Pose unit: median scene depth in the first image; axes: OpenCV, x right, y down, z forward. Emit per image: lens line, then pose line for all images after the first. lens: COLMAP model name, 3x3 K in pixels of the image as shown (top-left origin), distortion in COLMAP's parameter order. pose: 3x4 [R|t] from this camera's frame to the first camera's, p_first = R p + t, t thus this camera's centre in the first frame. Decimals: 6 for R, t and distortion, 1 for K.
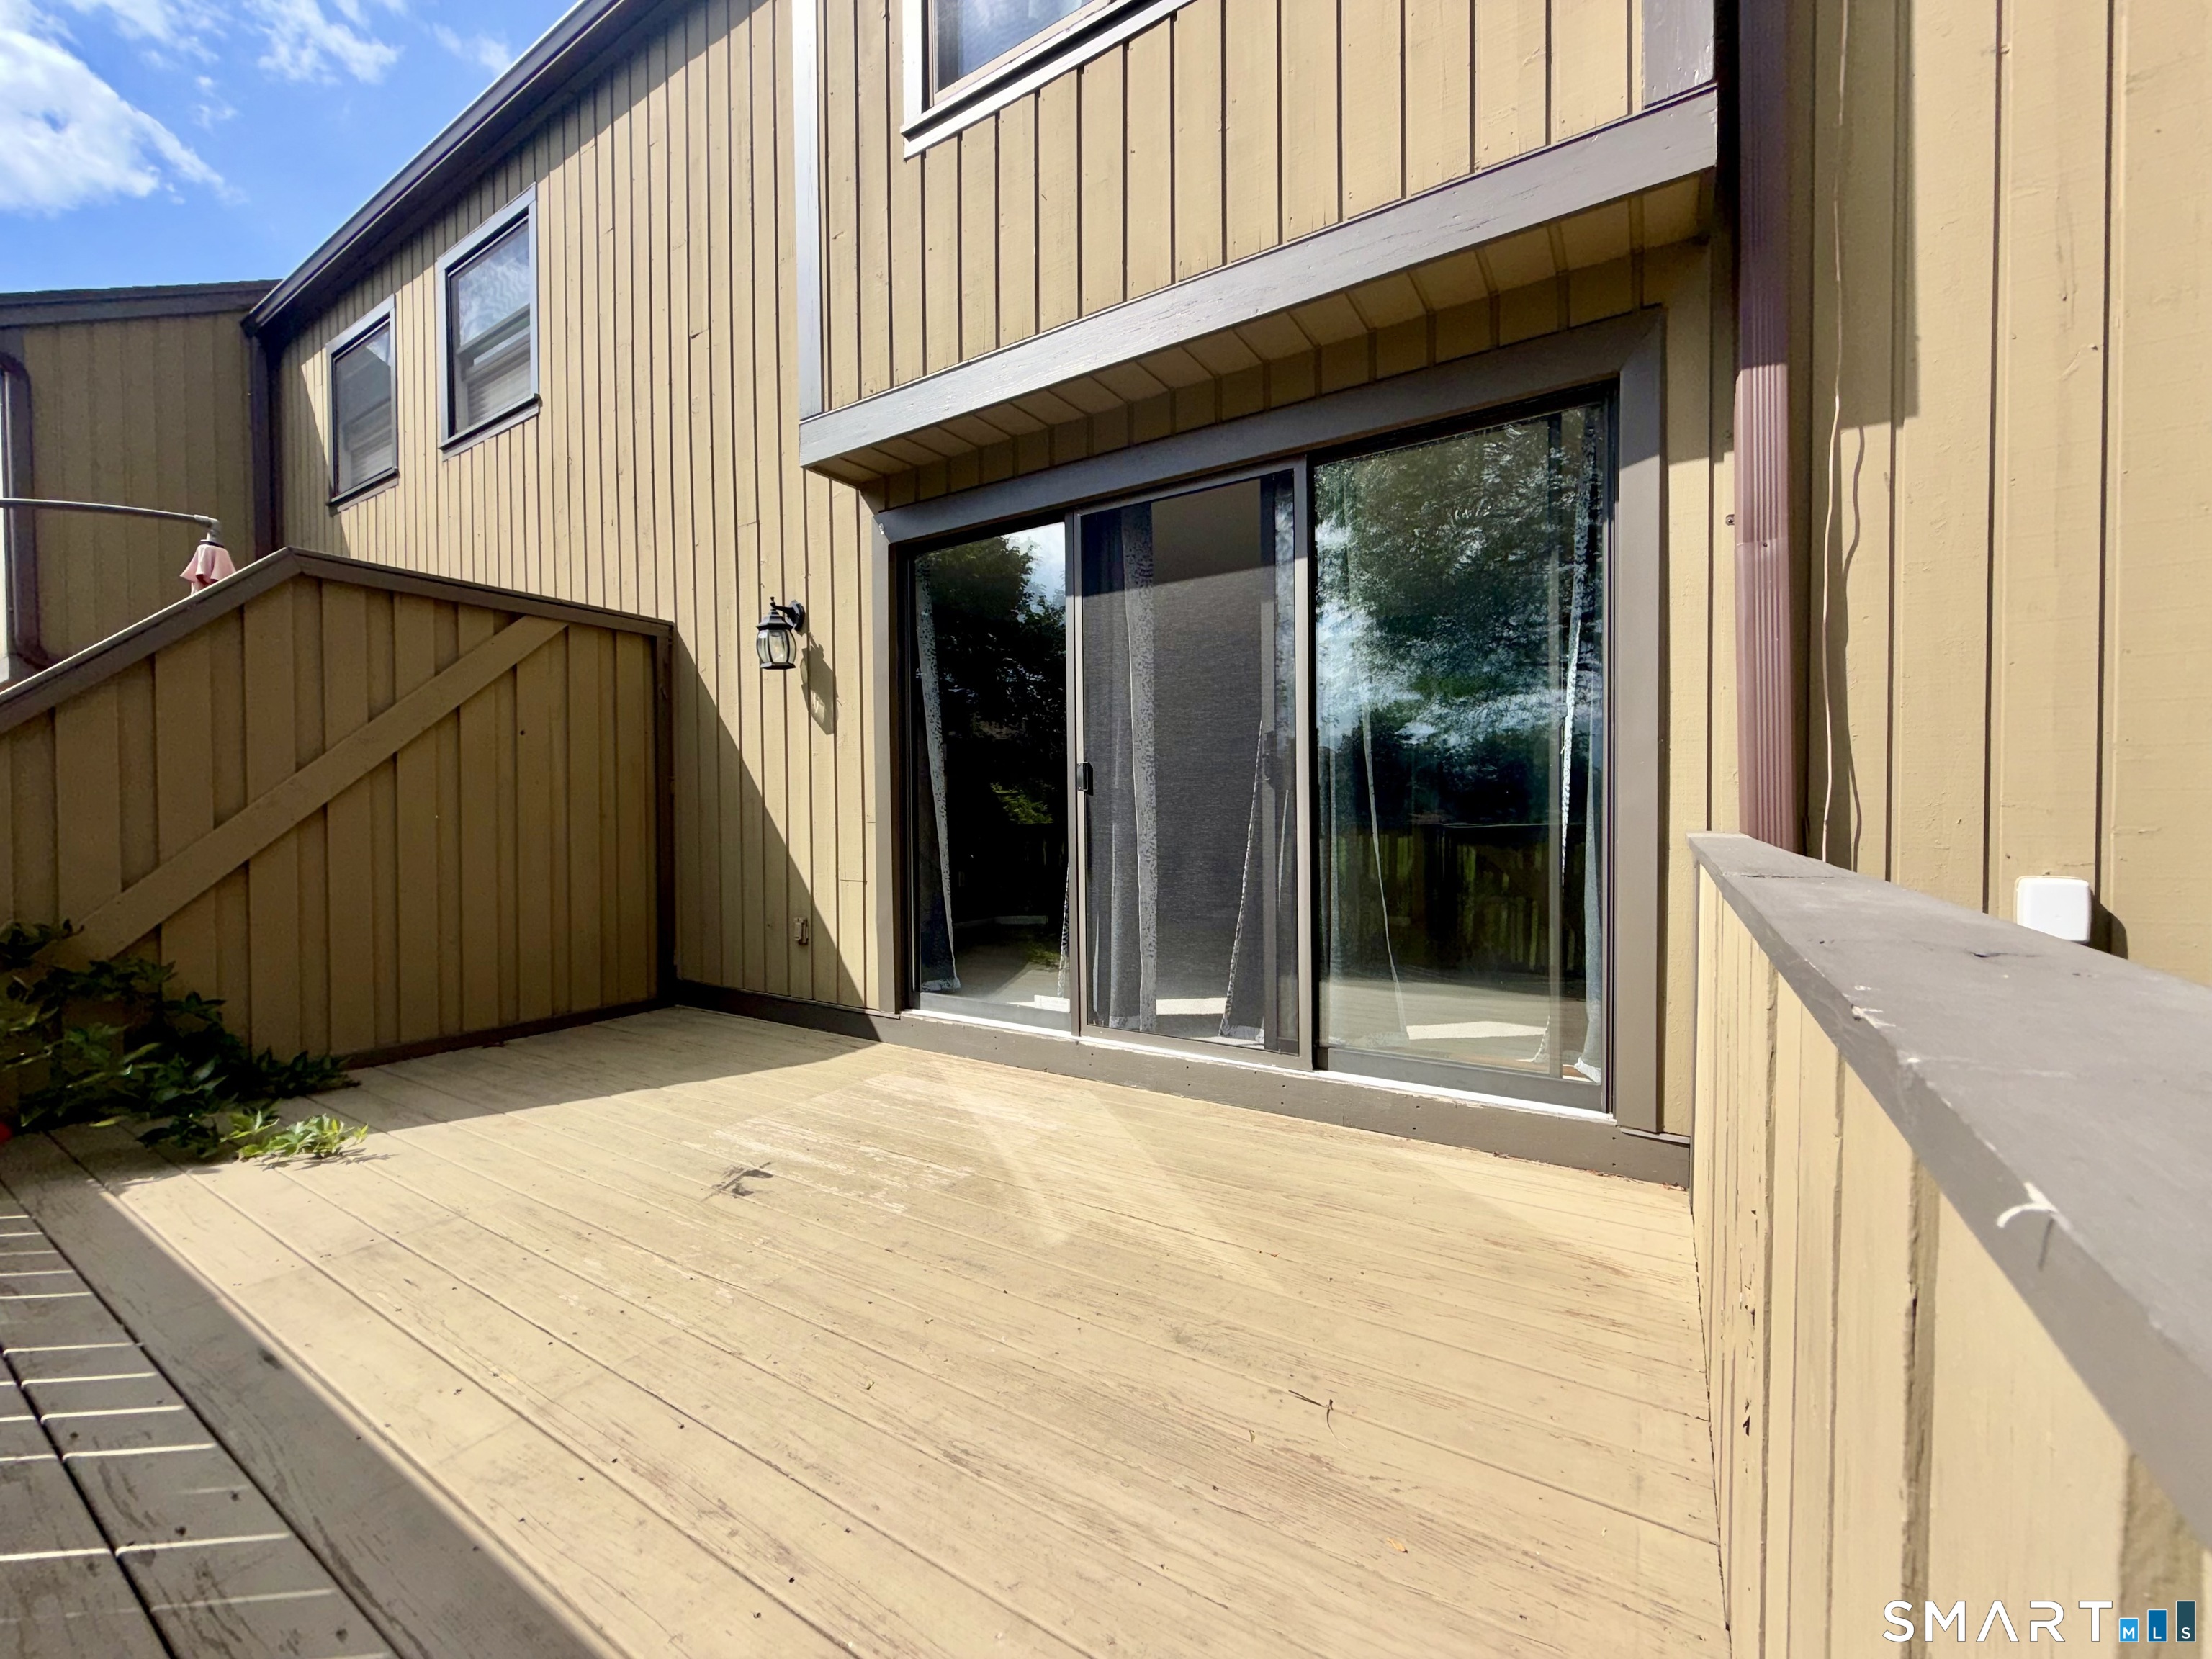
lens RADIAL K [[877.4, 0, 1106.0], [0, 877.4, 829.5], [0, 0, 1]] dist [-0.002903, 0.000020]
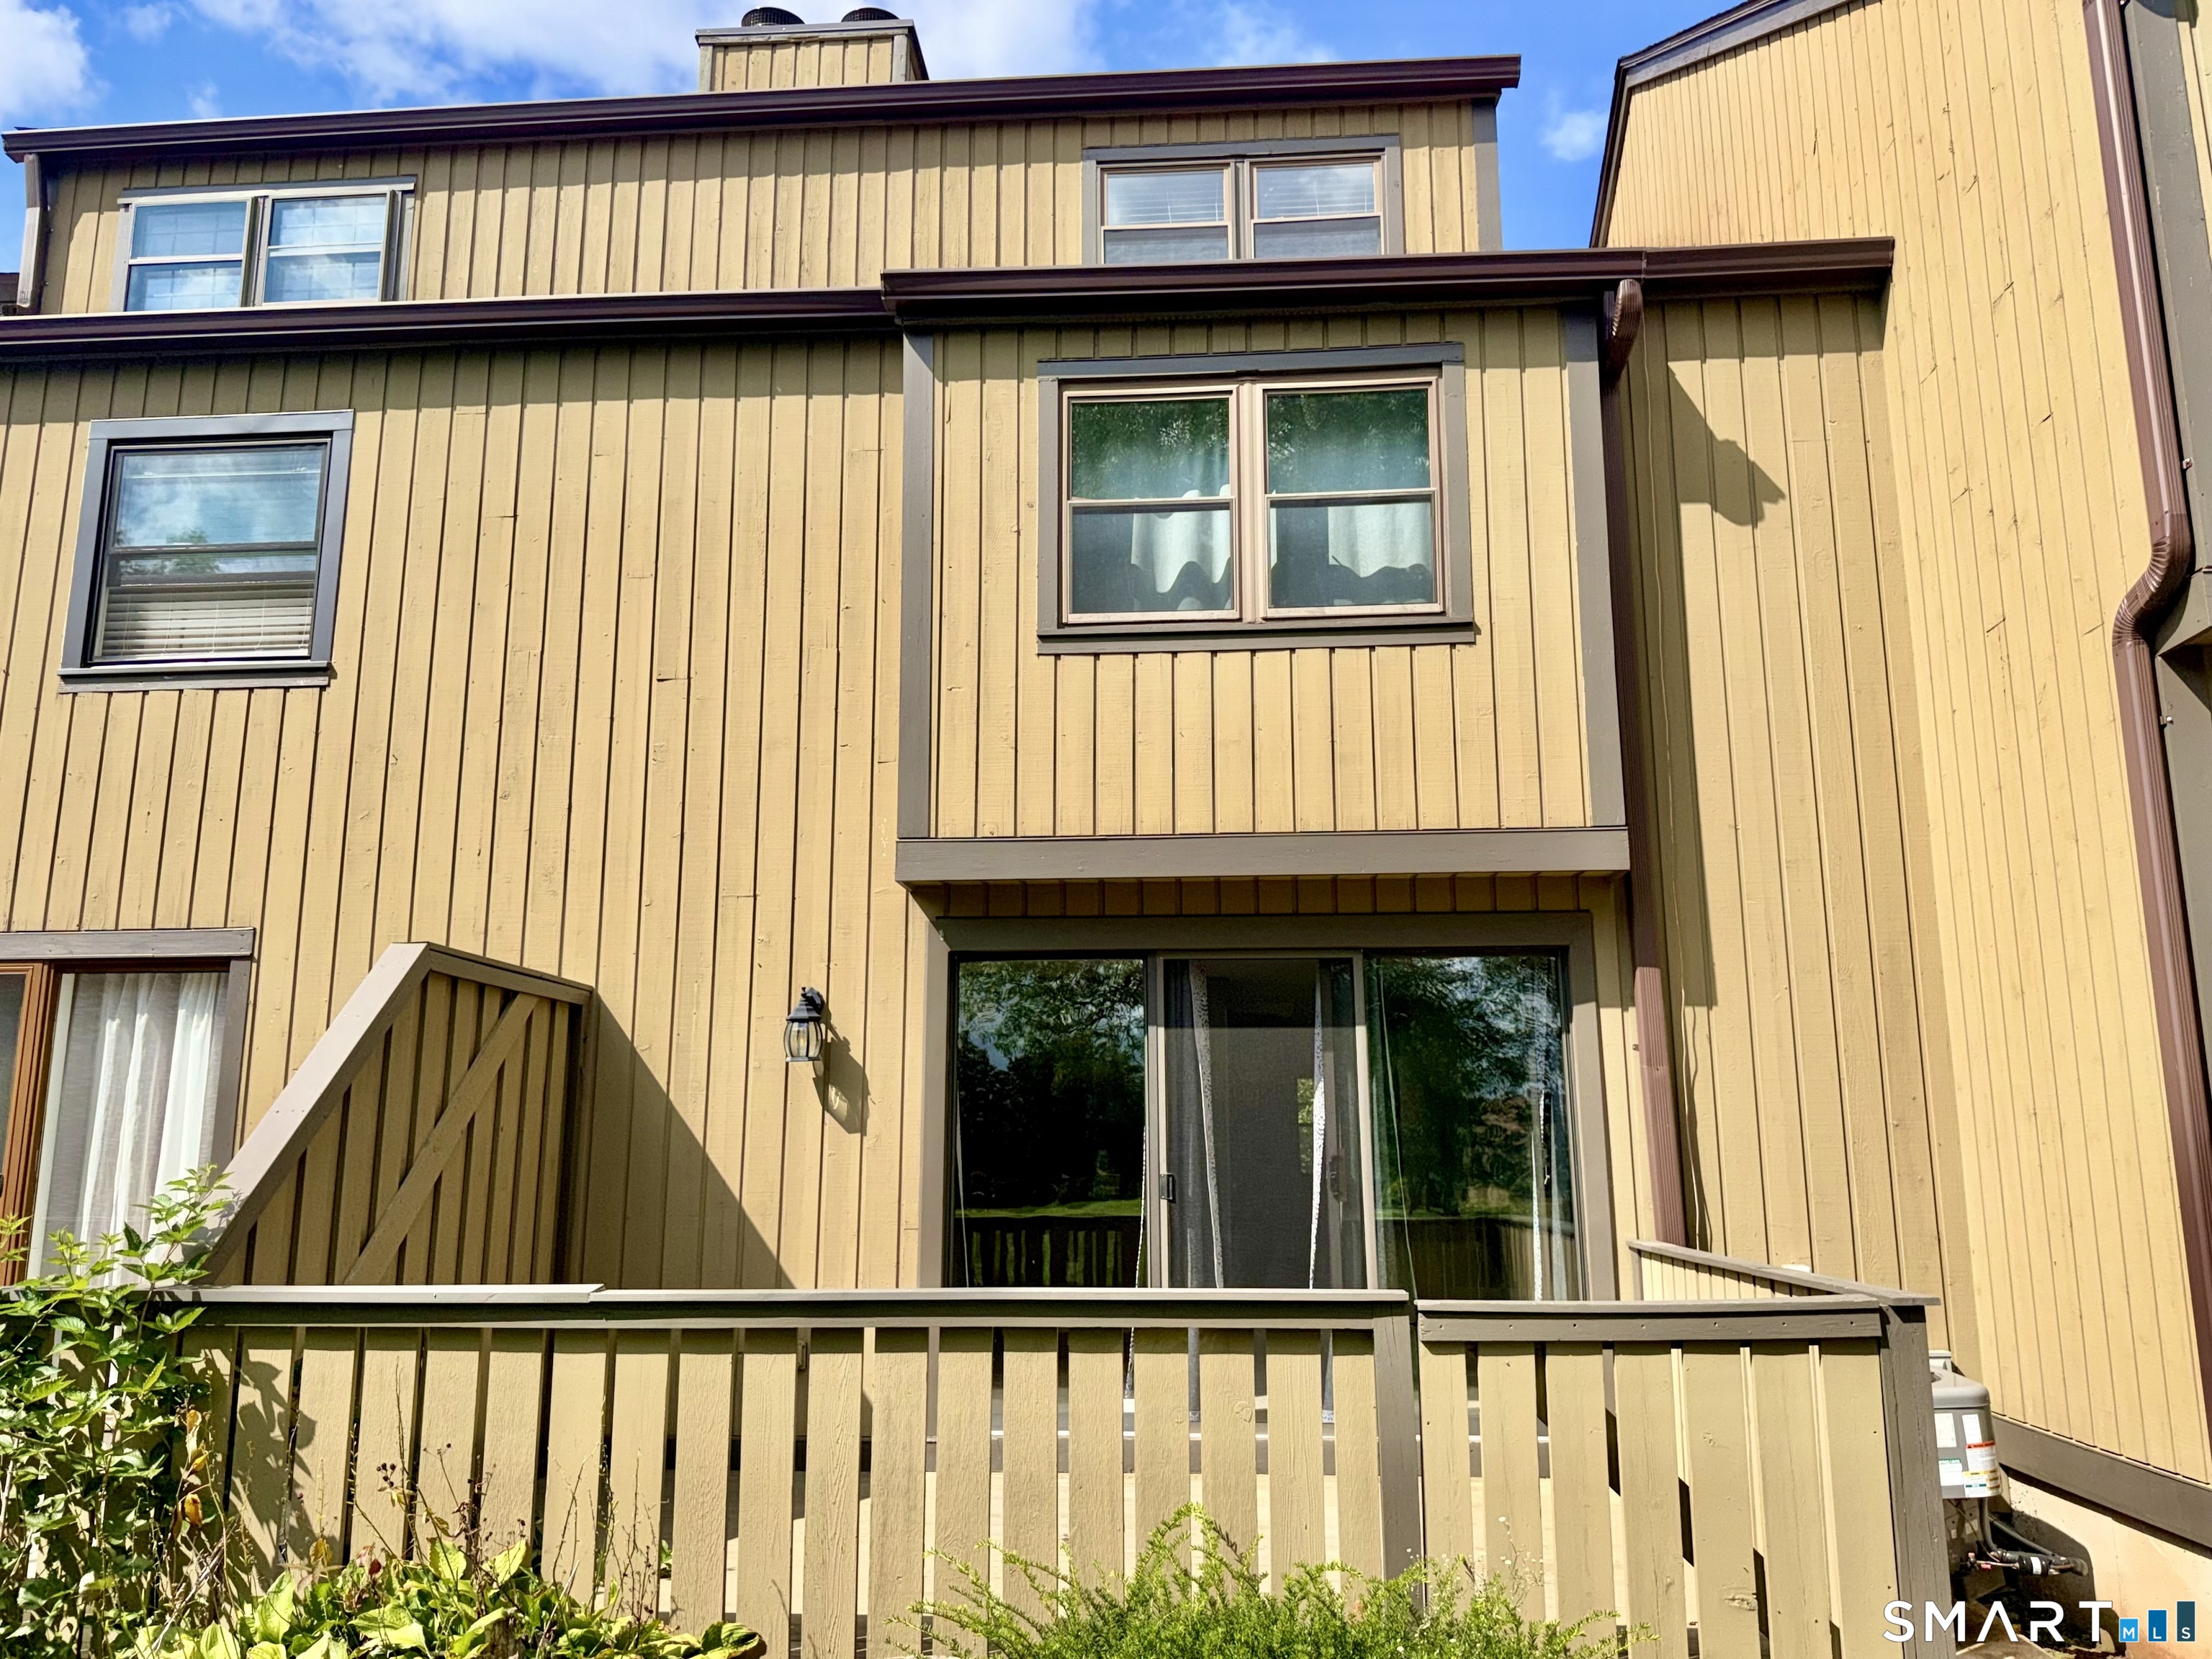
lens RADIAL K [[1647.5, 0, 1106.0], [0, 1647.5, 829.5], [0, 0, 1]] dist [0.084677, -0.000425]
pose [[0.882096, 0.094823, 0.461428, -0.994215], [0.004003, 0.977987, -0.208629, -0.058436], [-0.471053, 0.185878, 0.862298, -0.793504]]
